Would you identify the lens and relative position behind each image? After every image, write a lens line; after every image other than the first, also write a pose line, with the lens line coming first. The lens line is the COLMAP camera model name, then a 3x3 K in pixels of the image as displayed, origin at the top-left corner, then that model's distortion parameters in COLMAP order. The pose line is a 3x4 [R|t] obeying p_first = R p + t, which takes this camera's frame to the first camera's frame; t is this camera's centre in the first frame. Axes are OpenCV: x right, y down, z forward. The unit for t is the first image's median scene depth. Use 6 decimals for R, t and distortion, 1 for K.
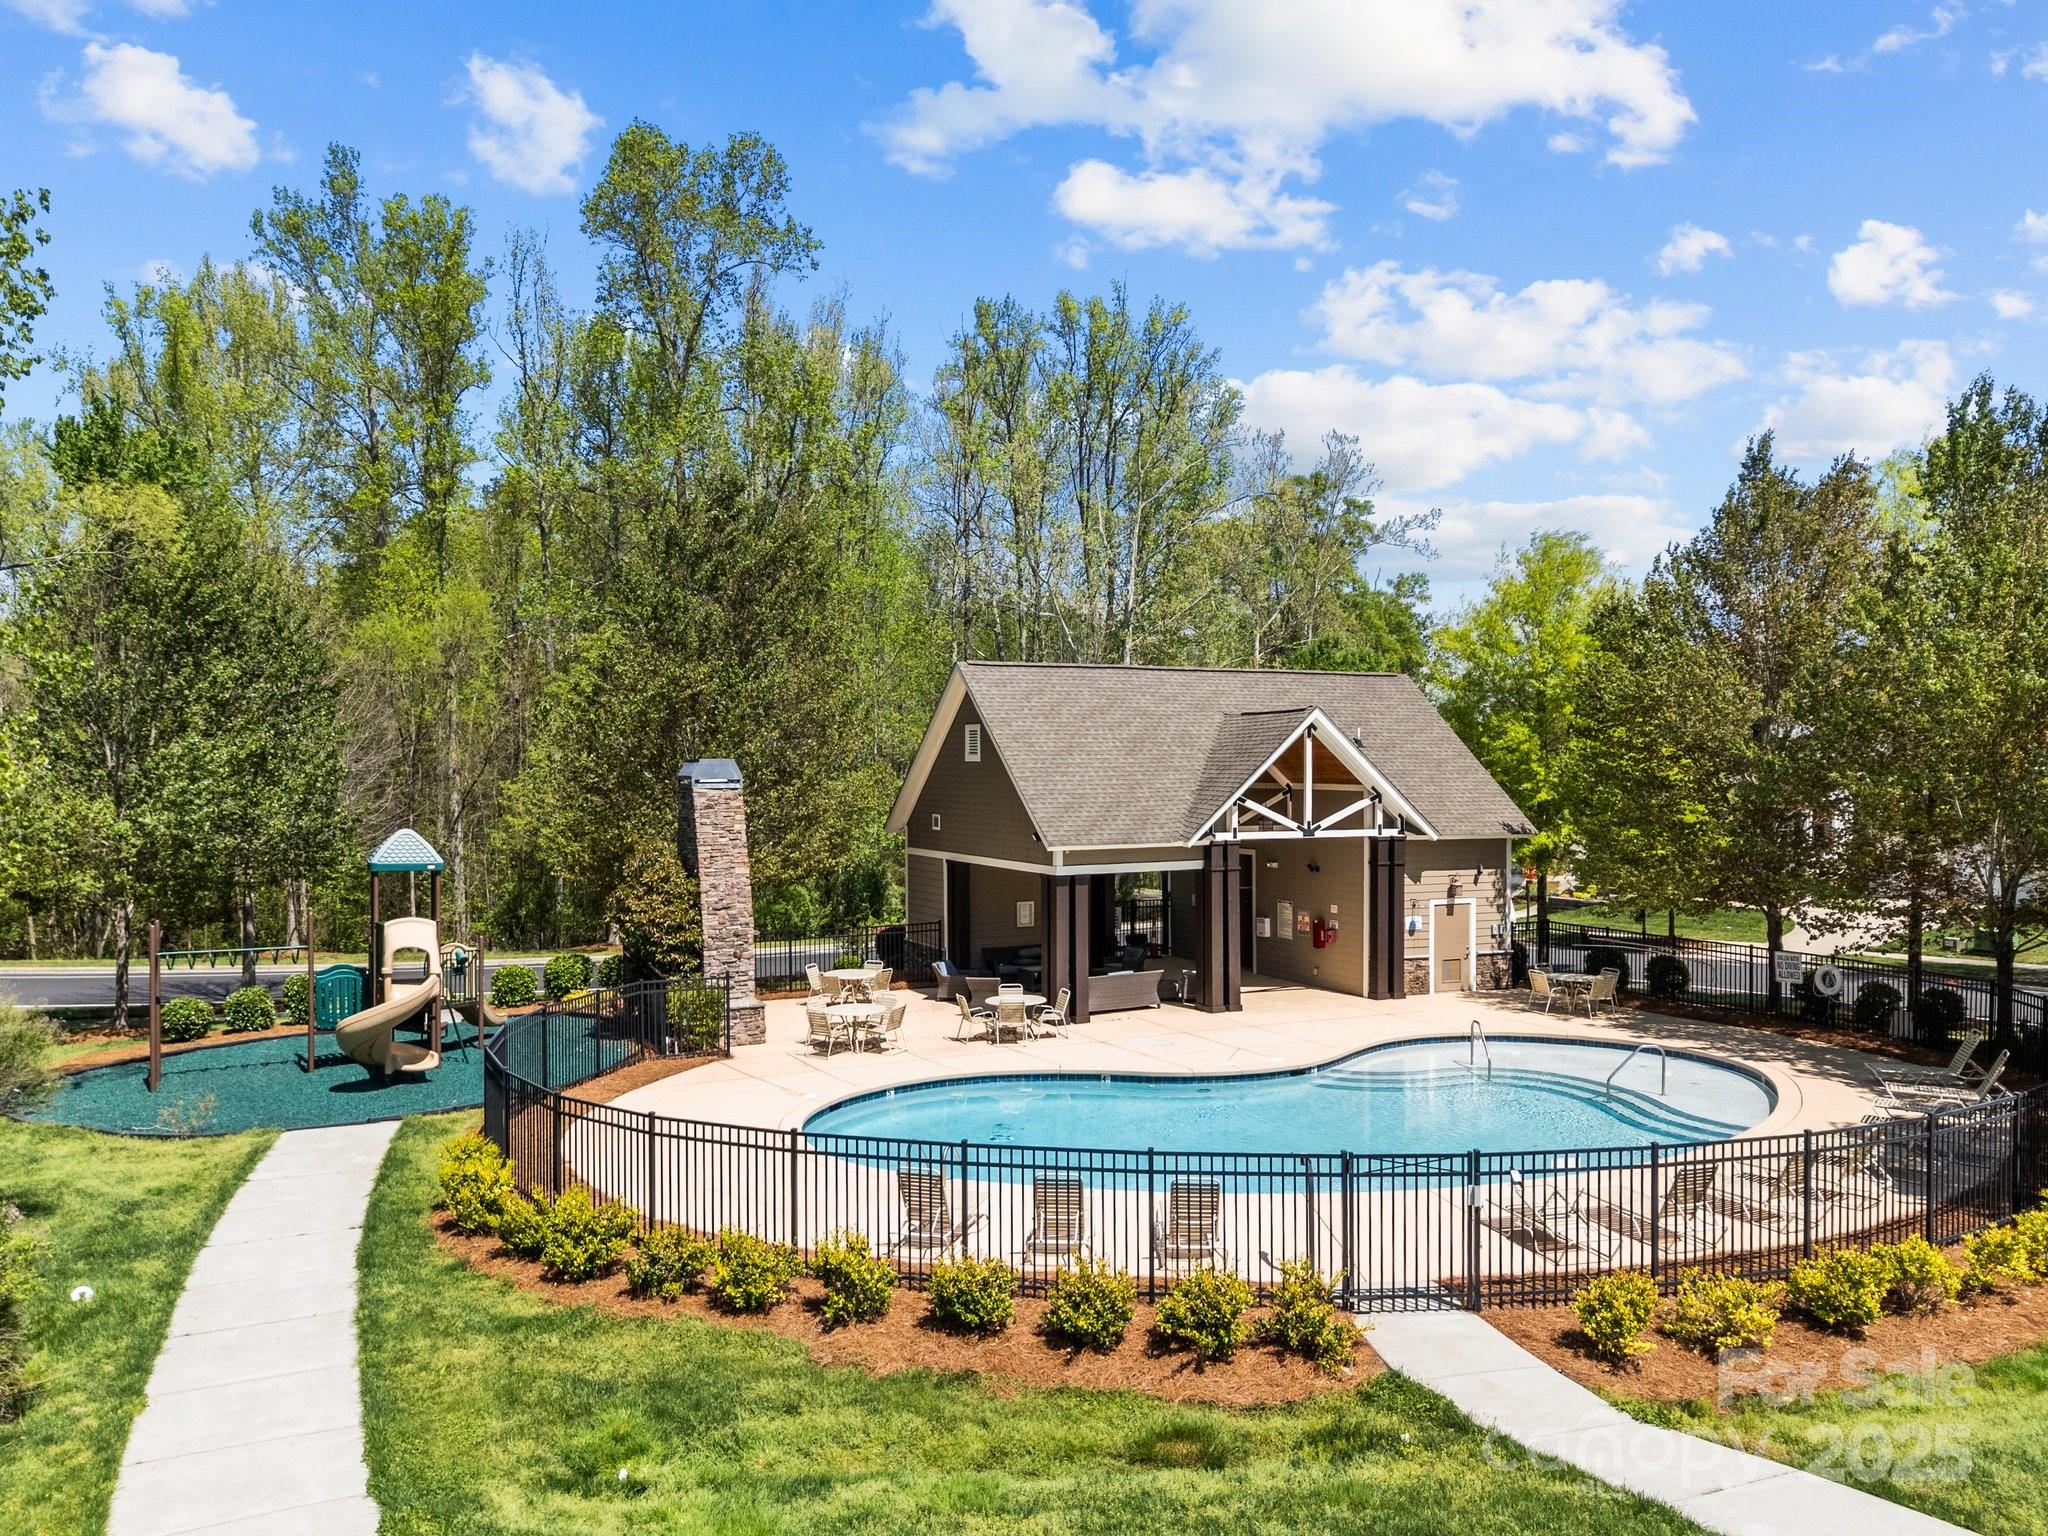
lens RADIAL K [[1527.7, 0, 1065.2], [0, 1527.7, 803.1], [0, 0, 1]] dist [0.157216, -0.000777]
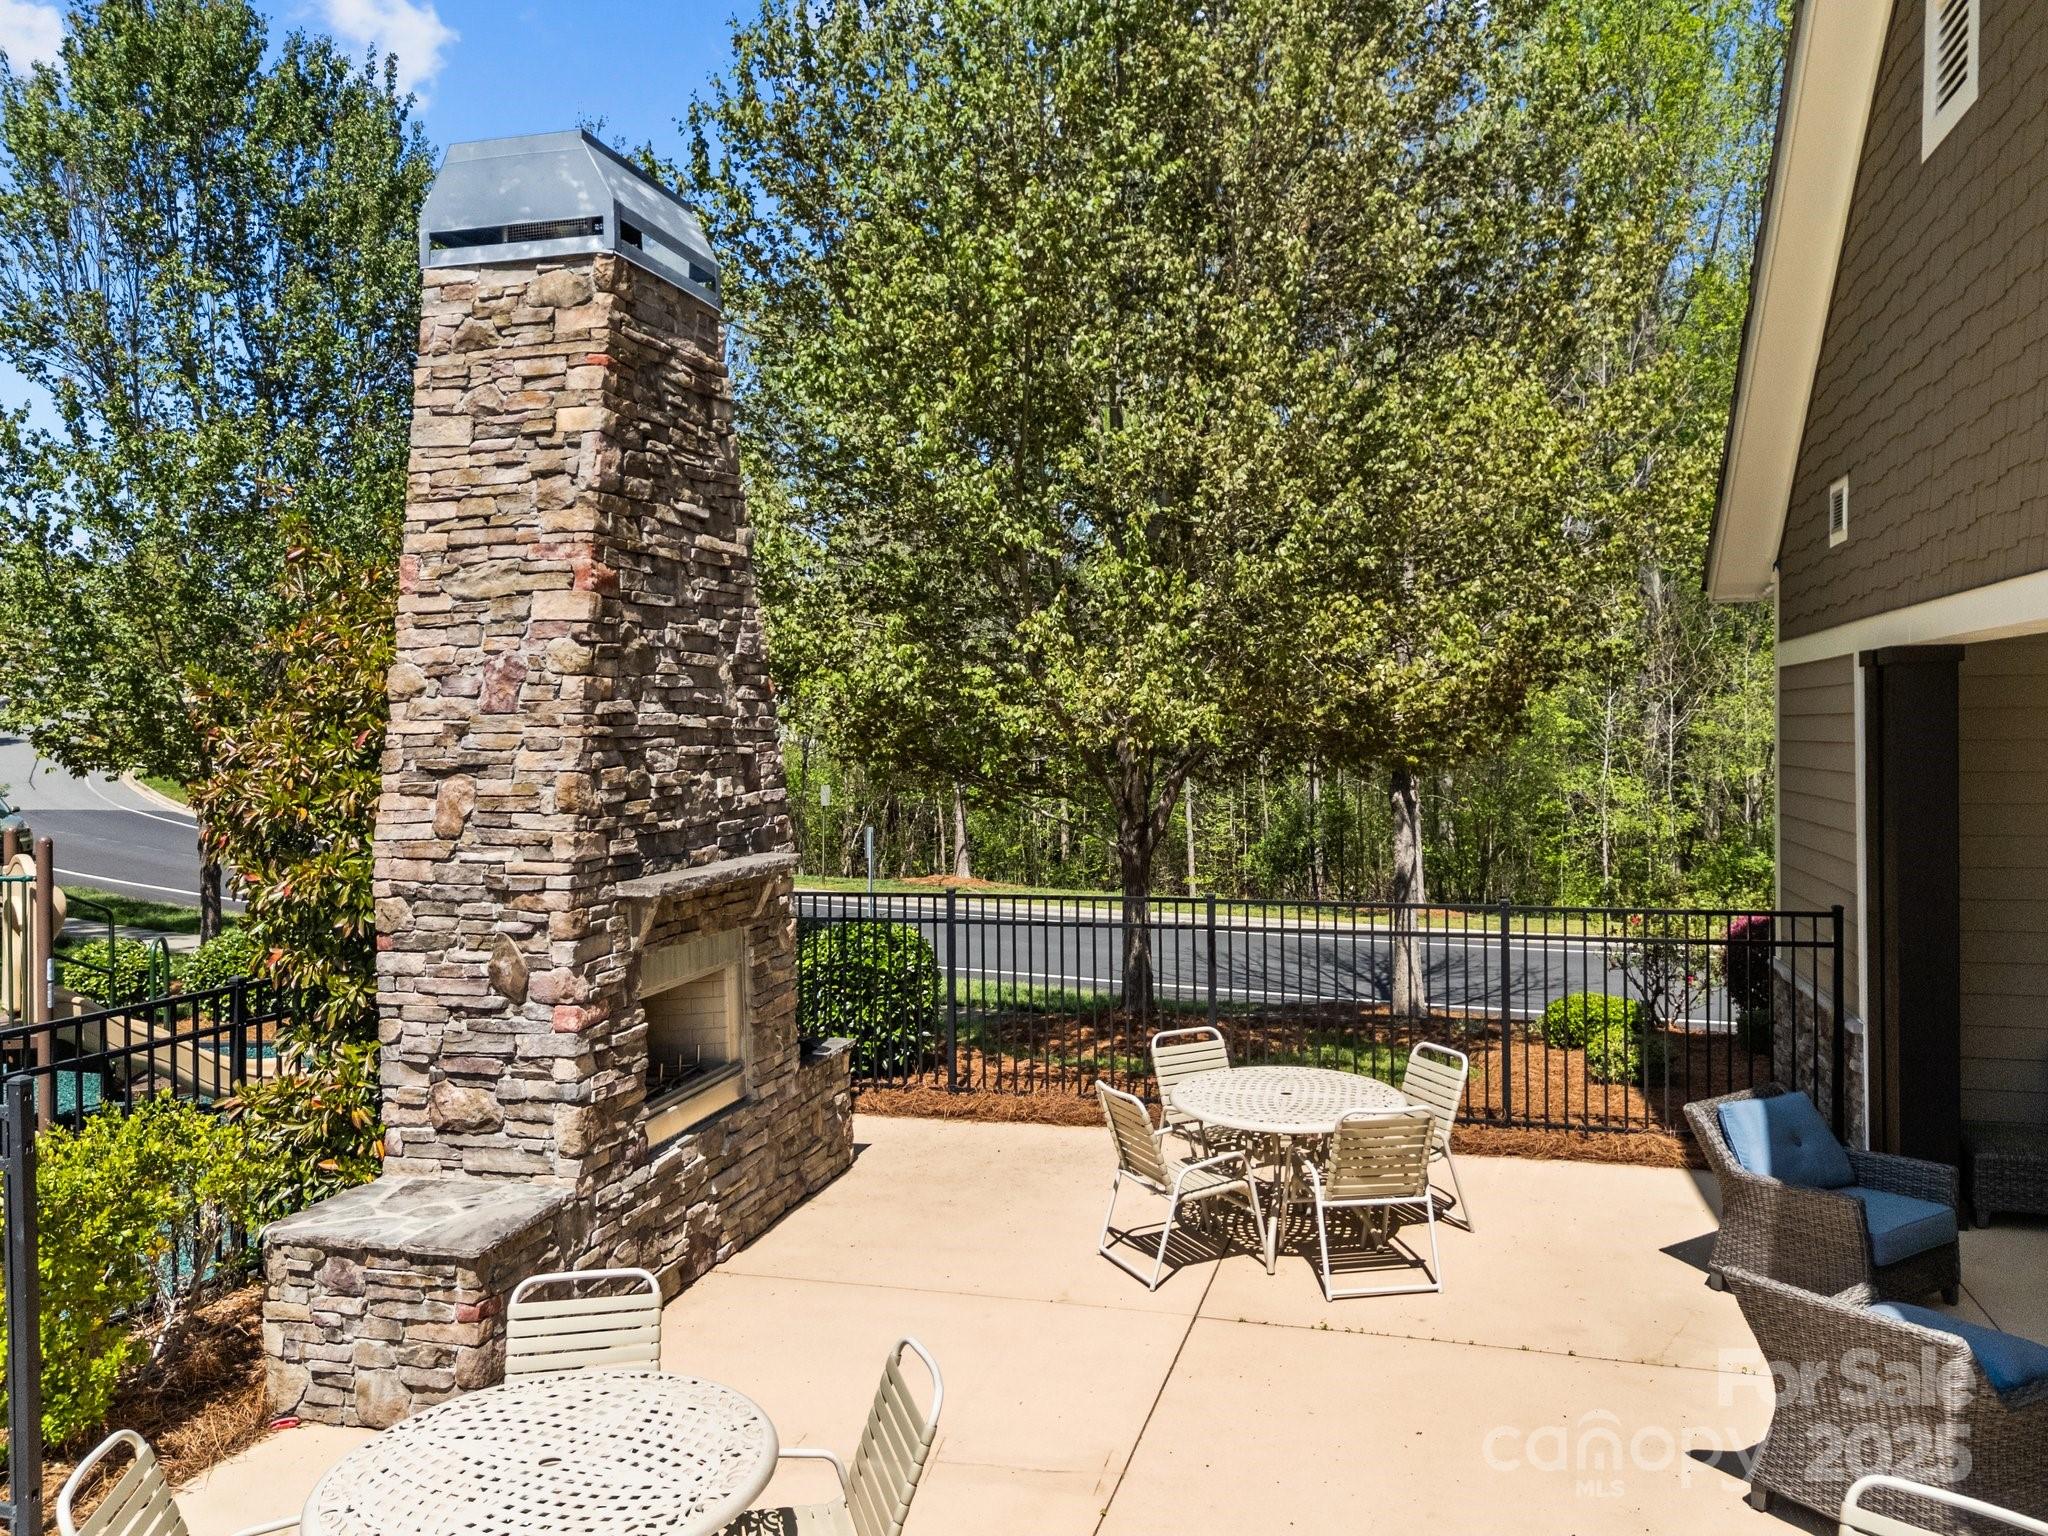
lens RADIAL K [[1539.5, 0, 1024.0], [0, 1539.5, 768.0], [0, 0, 1]] dist [0.036844, -0.000358]
pose [[0.725210, 0.012775, -0.688409, -0.004913], [-0.007406, 0.999915, 0.010753, 0.057638], [0.688488, -0.002700, 0.725243, 0.789158]]
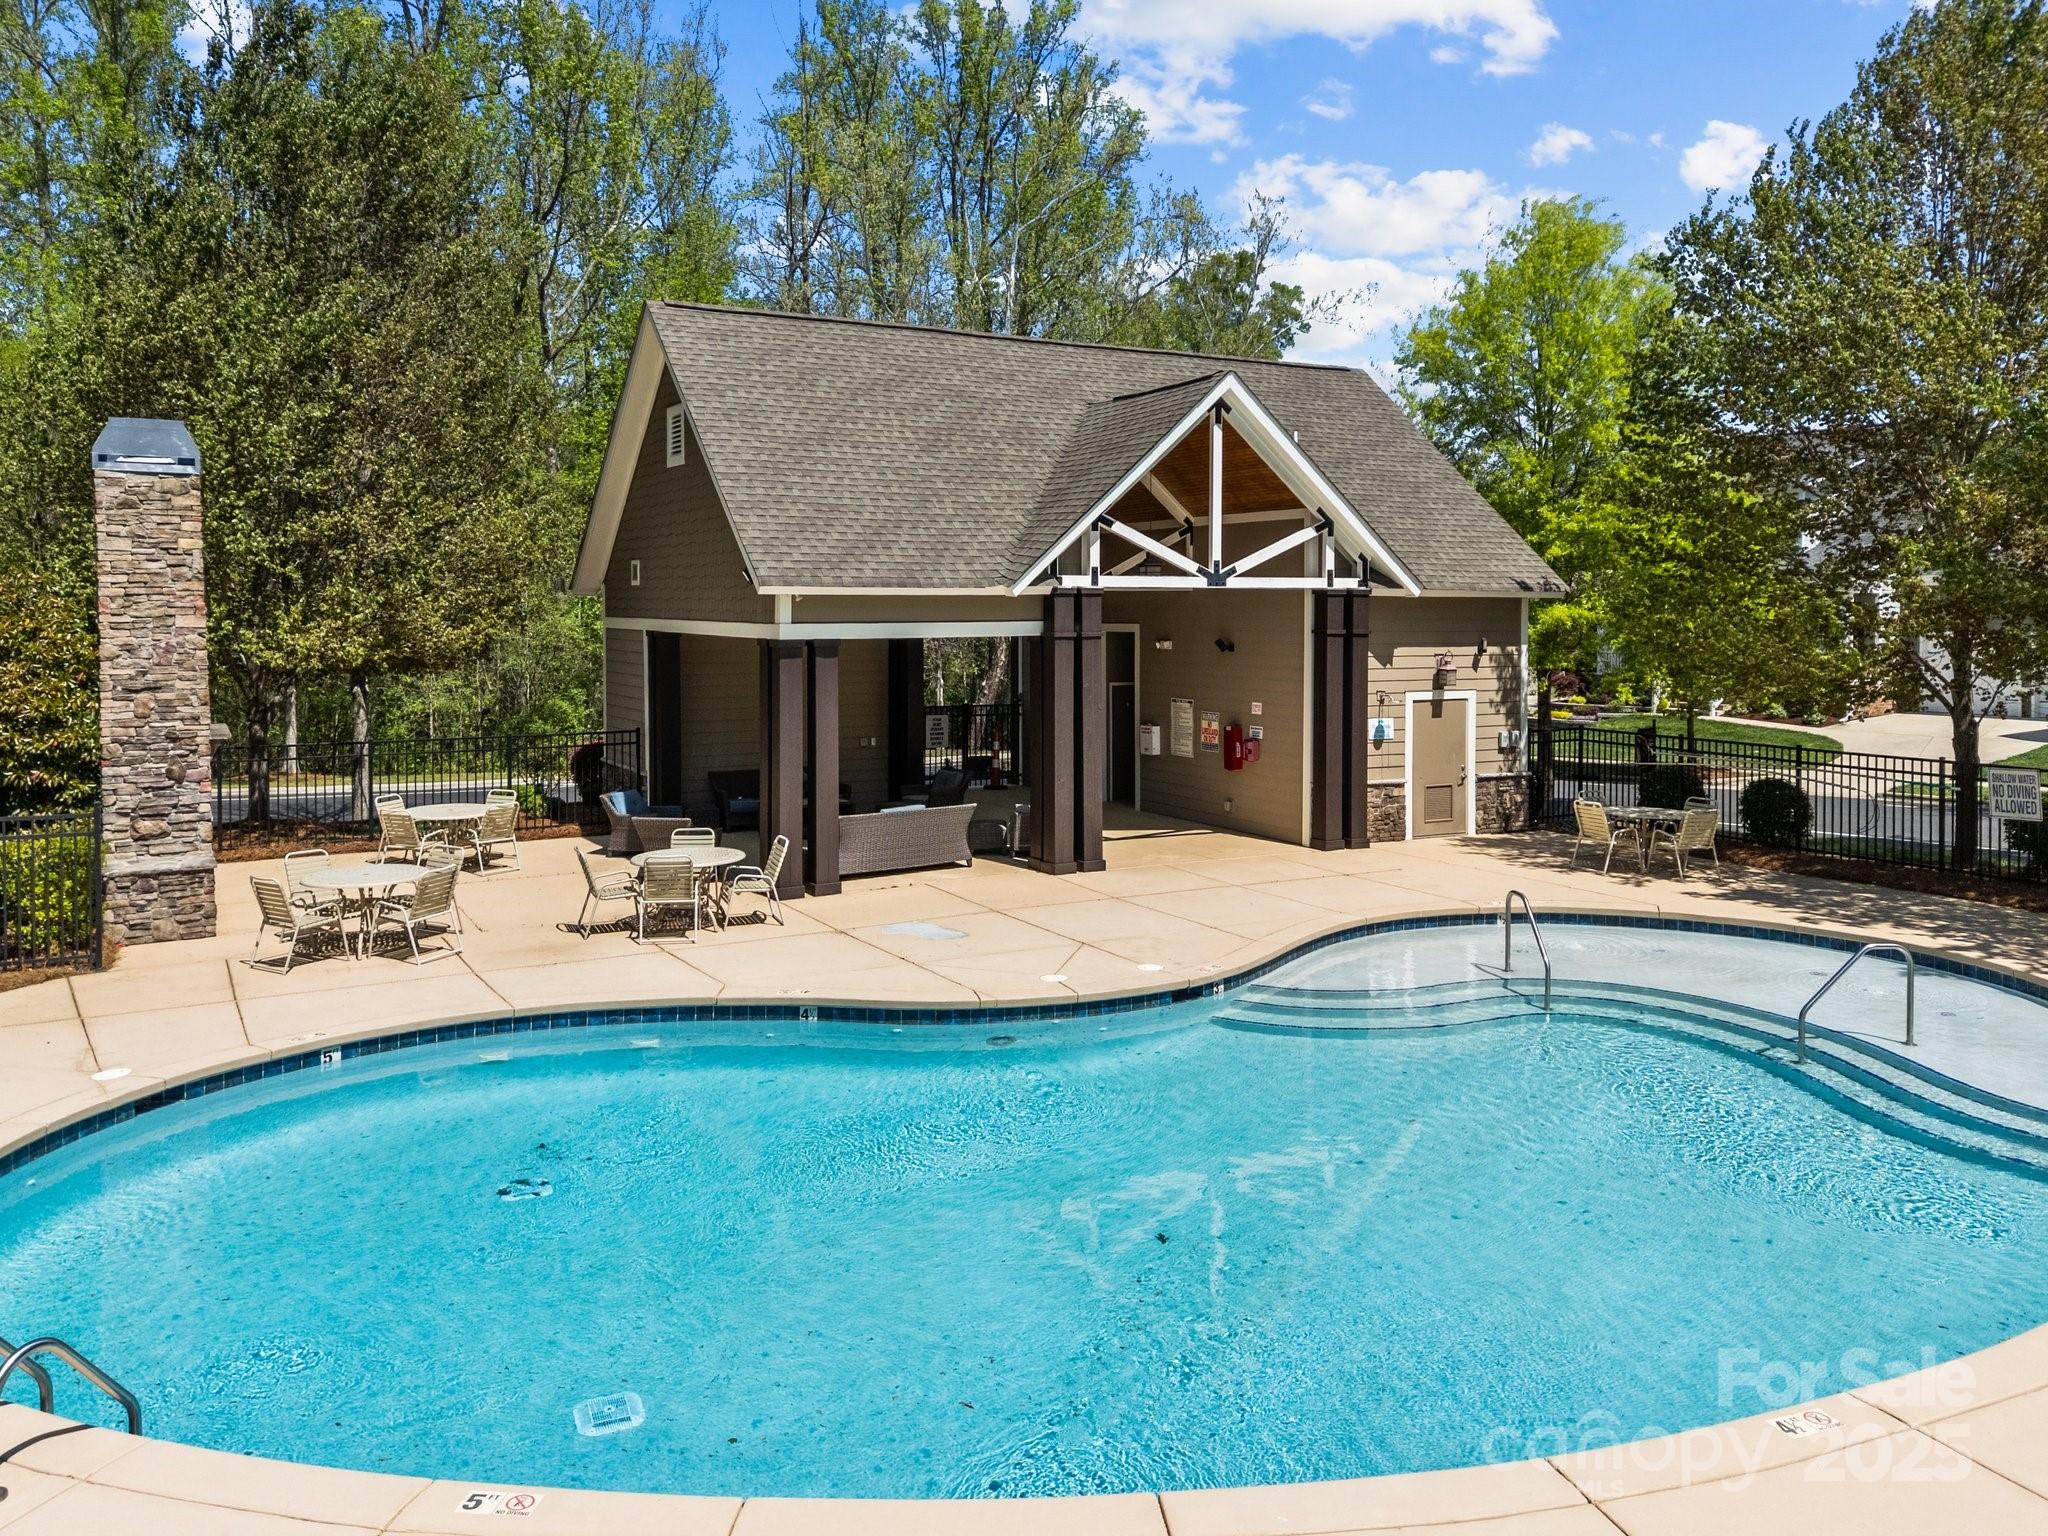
lens RADIAL K [[1548.9, 0, 1030.5], [0, 1548.9, 632.4], [0, 0, 1]] dist [0.039784, -0.002184]
pose [[0.999550, 0.003591, 0.029778, 0.066191], [-0.003359, 0.999964, -0.007825, 0.045616], [-0.029805, 0.007722, 0.999526, 0.384515]]
